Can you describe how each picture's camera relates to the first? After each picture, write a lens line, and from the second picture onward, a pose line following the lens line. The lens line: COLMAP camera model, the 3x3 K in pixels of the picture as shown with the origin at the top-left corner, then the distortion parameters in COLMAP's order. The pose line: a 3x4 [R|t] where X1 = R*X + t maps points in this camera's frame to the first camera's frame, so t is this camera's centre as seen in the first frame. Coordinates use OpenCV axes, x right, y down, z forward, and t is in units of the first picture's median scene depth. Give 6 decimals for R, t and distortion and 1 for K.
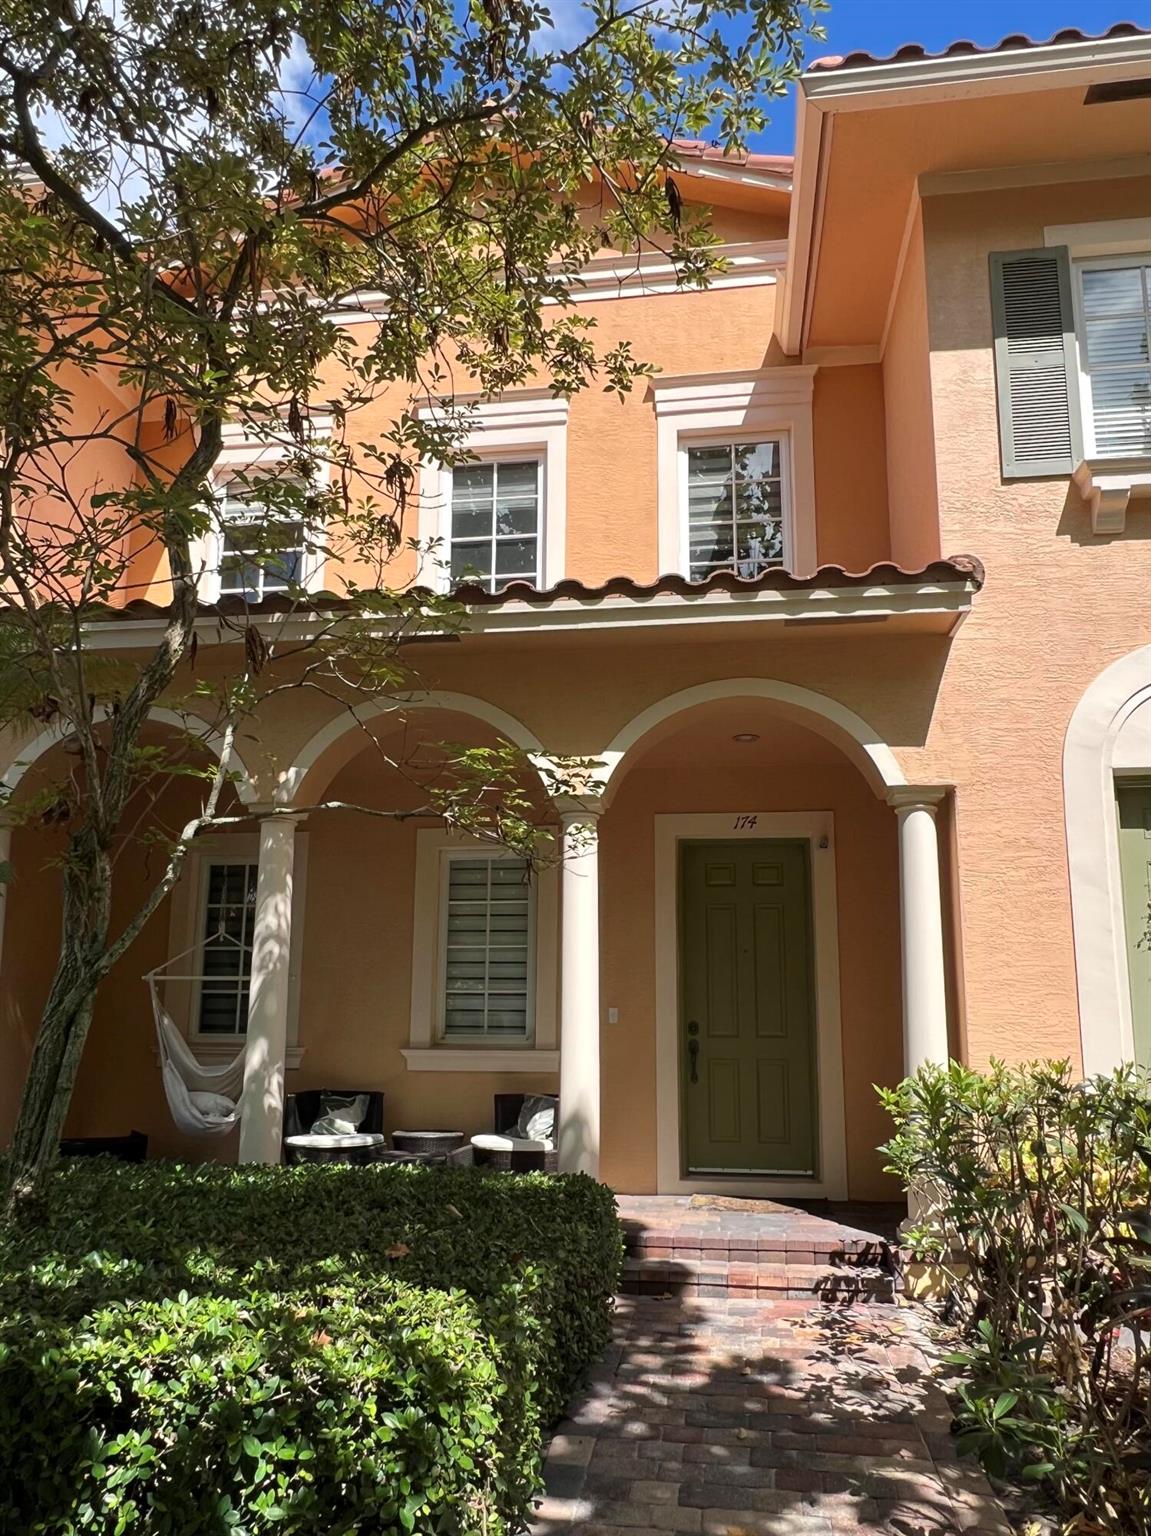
lens RADIAL K [[1067.0, 0, 572.2], [0, 1067.0, 838.2], [0, 0, 1]] dist [-0.009821, -0.005459]
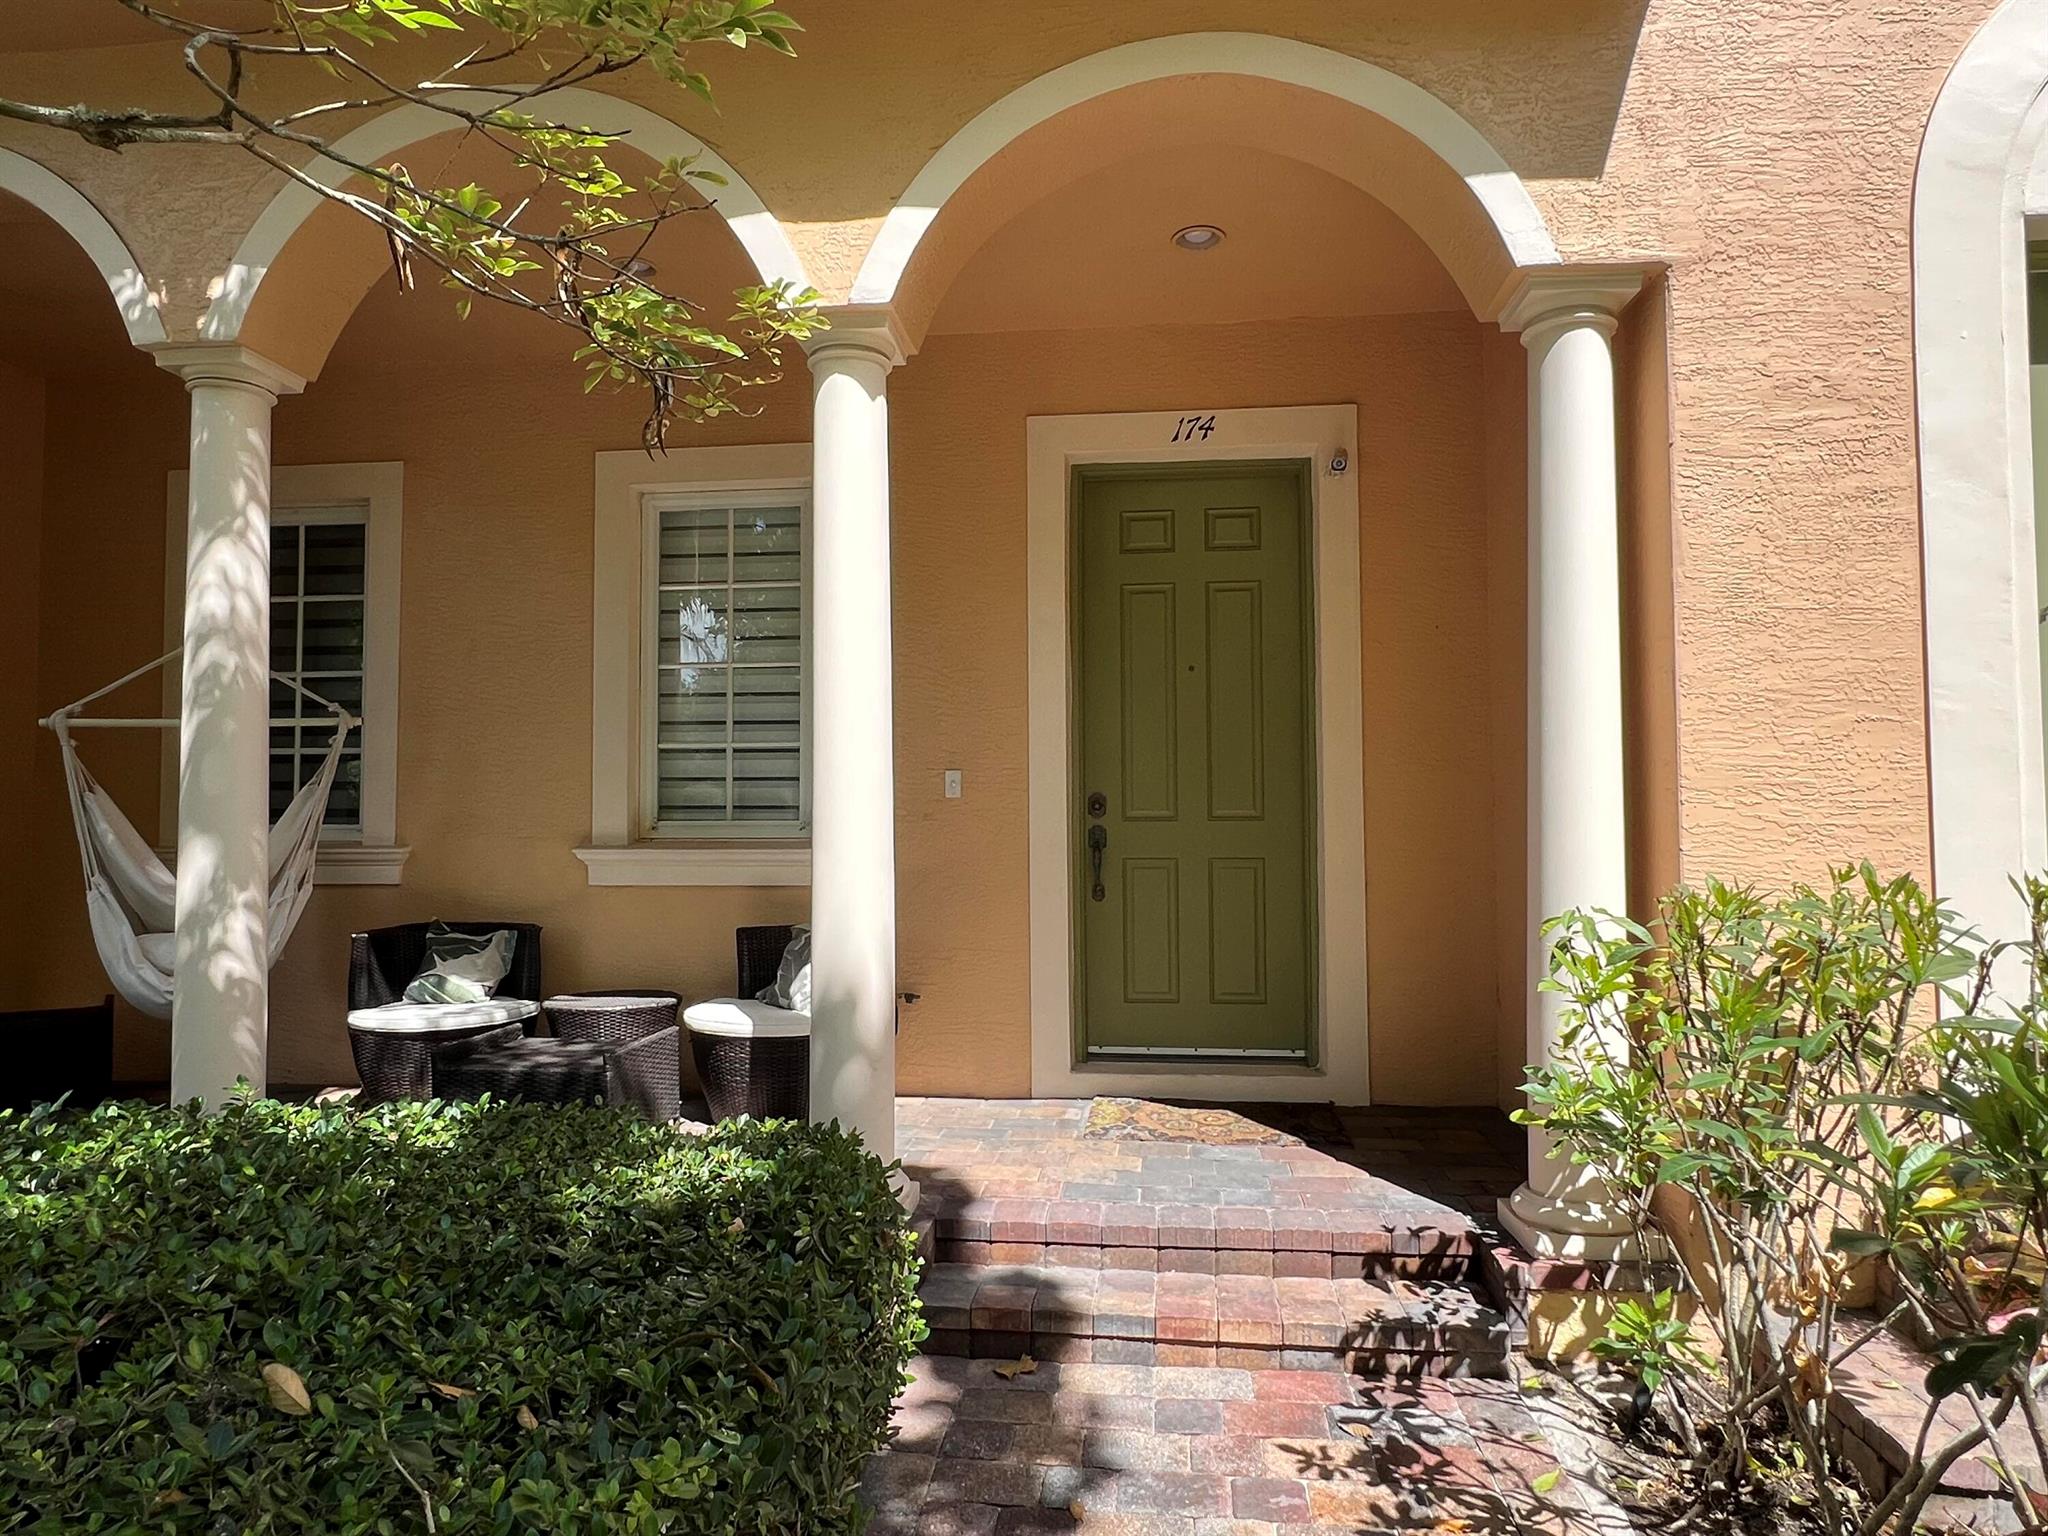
lens RADIAL K [[1239.9, 0, 1017.8], [0, 1239.9, 763.2], [0, 0, 1]] dist [-0.025565, 0.000373]
pose [[0.999388, -0.012078, 0.032835, 0.065075], [0.007363, 0.990114, 0.140074, 0.083074], [-0.034203, -0.139746, 0.989596, 0.461111]]
